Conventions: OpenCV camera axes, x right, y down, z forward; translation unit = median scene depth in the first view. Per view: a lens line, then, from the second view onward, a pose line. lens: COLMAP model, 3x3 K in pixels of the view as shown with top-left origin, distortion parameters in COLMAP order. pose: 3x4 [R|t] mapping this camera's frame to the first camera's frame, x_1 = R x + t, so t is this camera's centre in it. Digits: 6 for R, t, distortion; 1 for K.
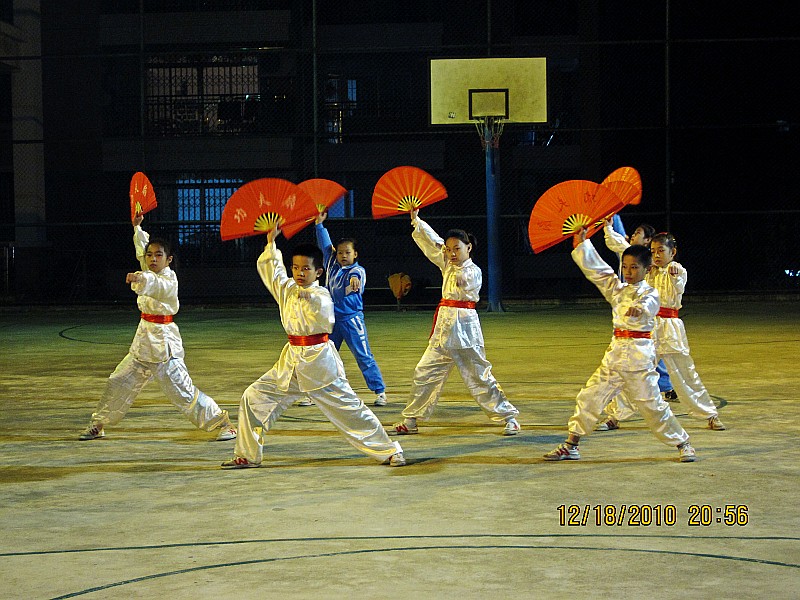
lens RADIAL K [[1804.5, 0, 399.8], [0, 1804.5, 303.6], [0, 0, 1]] dist [-0.044888, 0.000000]
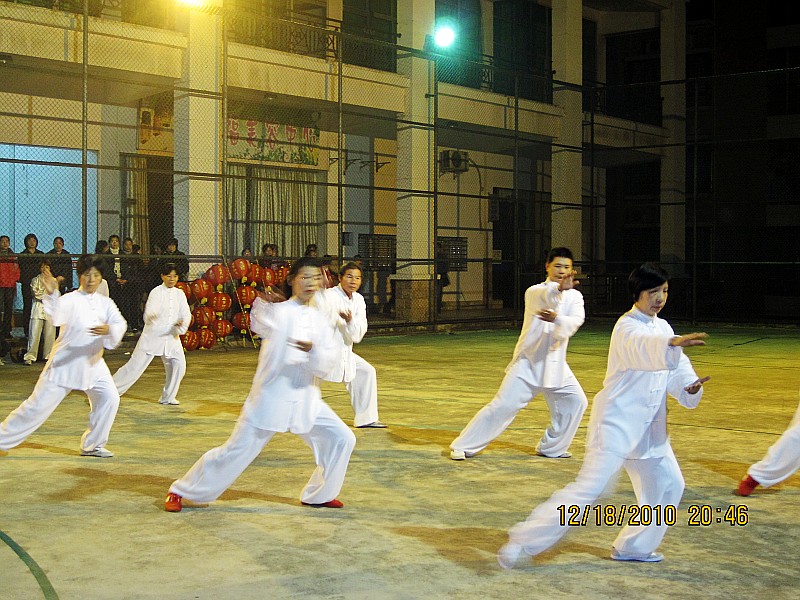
lens RADIAL K [[1177.8, 0, 391.2], [0, 1177.8, 300.5], [0, 0, 1]] dist [-0.123199, 0.000000]
pose [[0.790378, 0.037334, -0.611481, 0.265182], [-0.042973, 0.999061, 0.005453, -0.011716], [0.611110, 0.021967, 0.791241, 0.156404]]
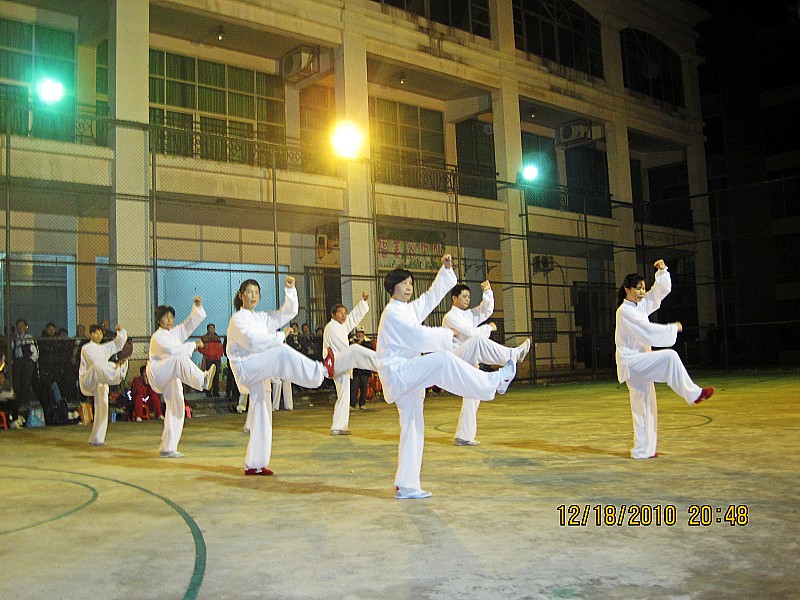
lens RADIAL K [[819.0, 0, 392.6], [0, 819.0, 307.0], [0, 0, 1]] dist [-0.135441, 0.000000]
pose [[0.697550, -0.056528, -0.714302, 0.252410], [-0.001213, 0.996789, -0.080067, 0.003781], [0.716535, 0.056717, 0.695242, 0.184507]]
